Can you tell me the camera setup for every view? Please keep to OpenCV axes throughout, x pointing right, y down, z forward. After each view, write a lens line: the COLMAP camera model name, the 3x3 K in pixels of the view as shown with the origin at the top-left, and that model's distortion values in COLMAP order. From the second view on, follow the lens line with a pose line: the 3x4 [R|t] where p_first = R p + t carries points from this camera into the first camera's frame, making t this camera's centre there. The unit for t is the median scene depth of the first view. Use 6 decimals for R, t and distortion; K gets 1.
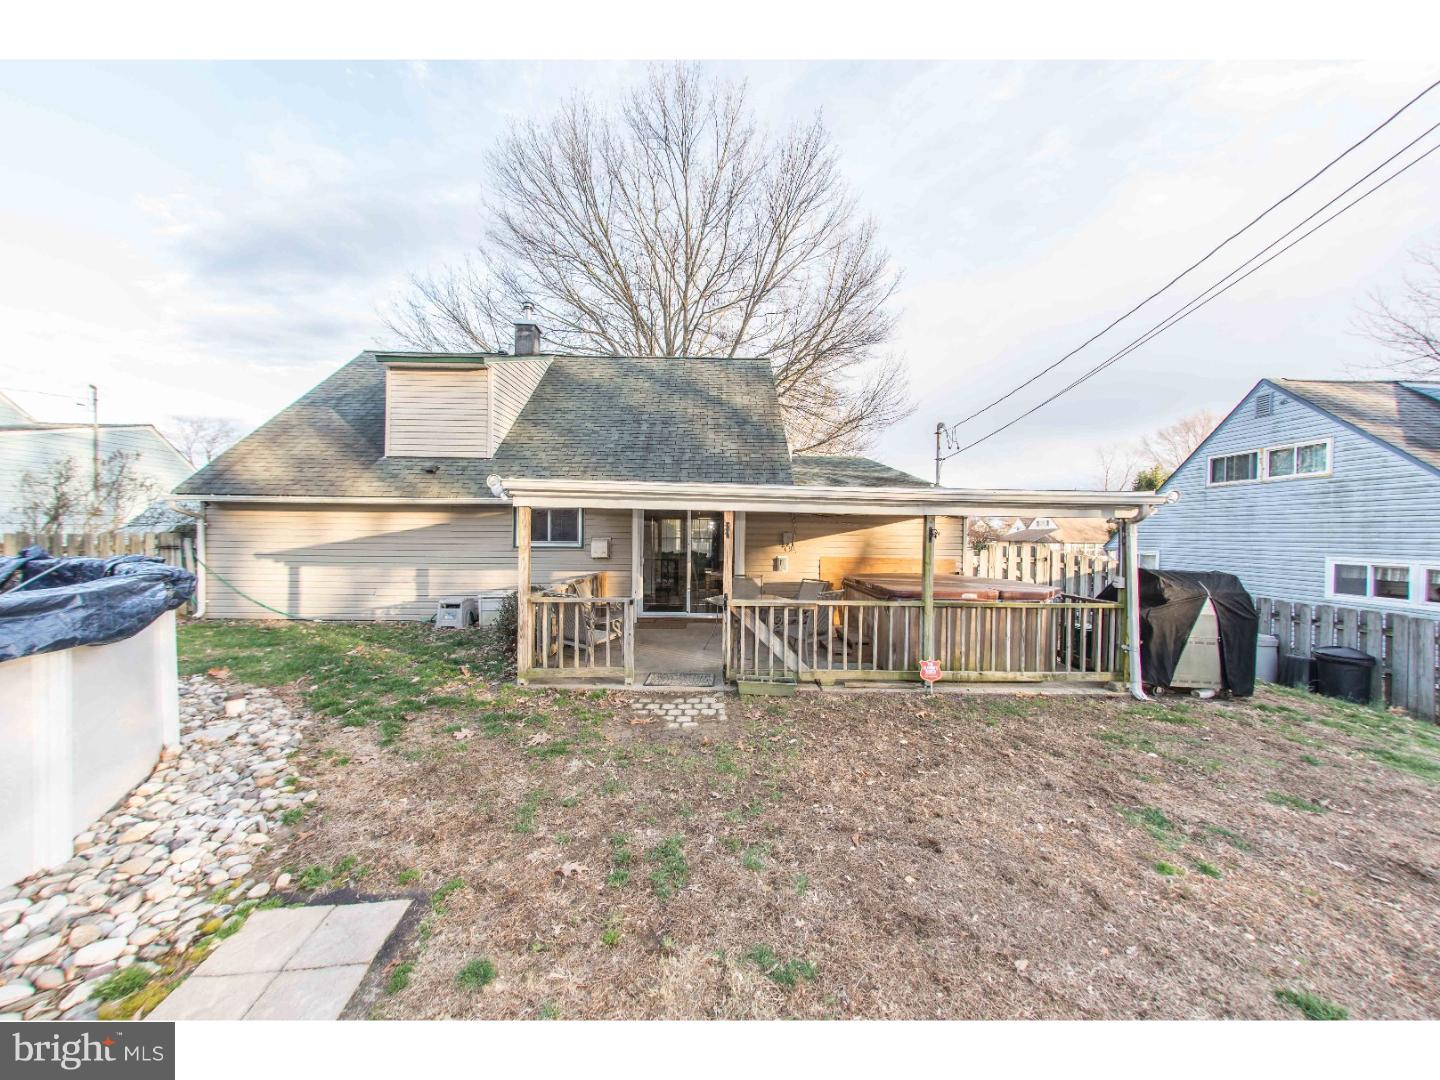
lens RADIAL K [[475.8, 0, 718.9], [0, 475.8, 541.7], [0, 0, 1]] dist [0.005069, -0.000519]
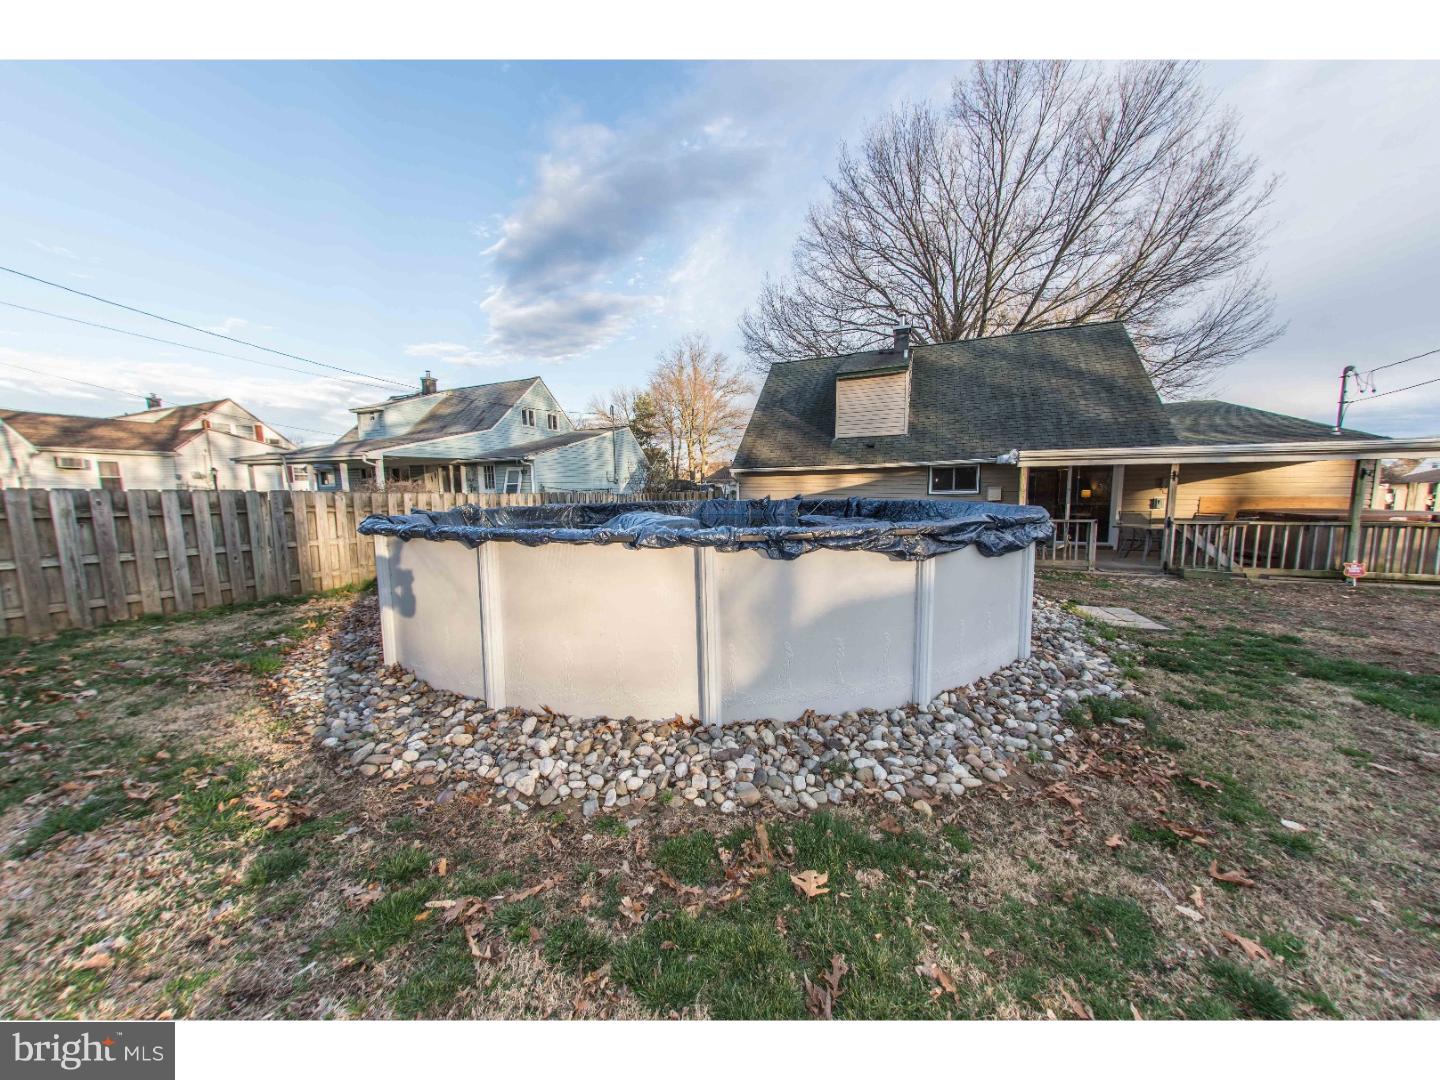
lens RADIAL K [[475.8, 0, 722.1], [0, 475.8, 537.0], [0, 0, 1]] dist [0.005069, -0.000519]
pose [[0.912706, 0.017712, -0.408233, -0.403563], [0.017463, 0.996456, 0.082277, 0.010205], [0.408243, -0.082224, 0.909163, -0.619408]]
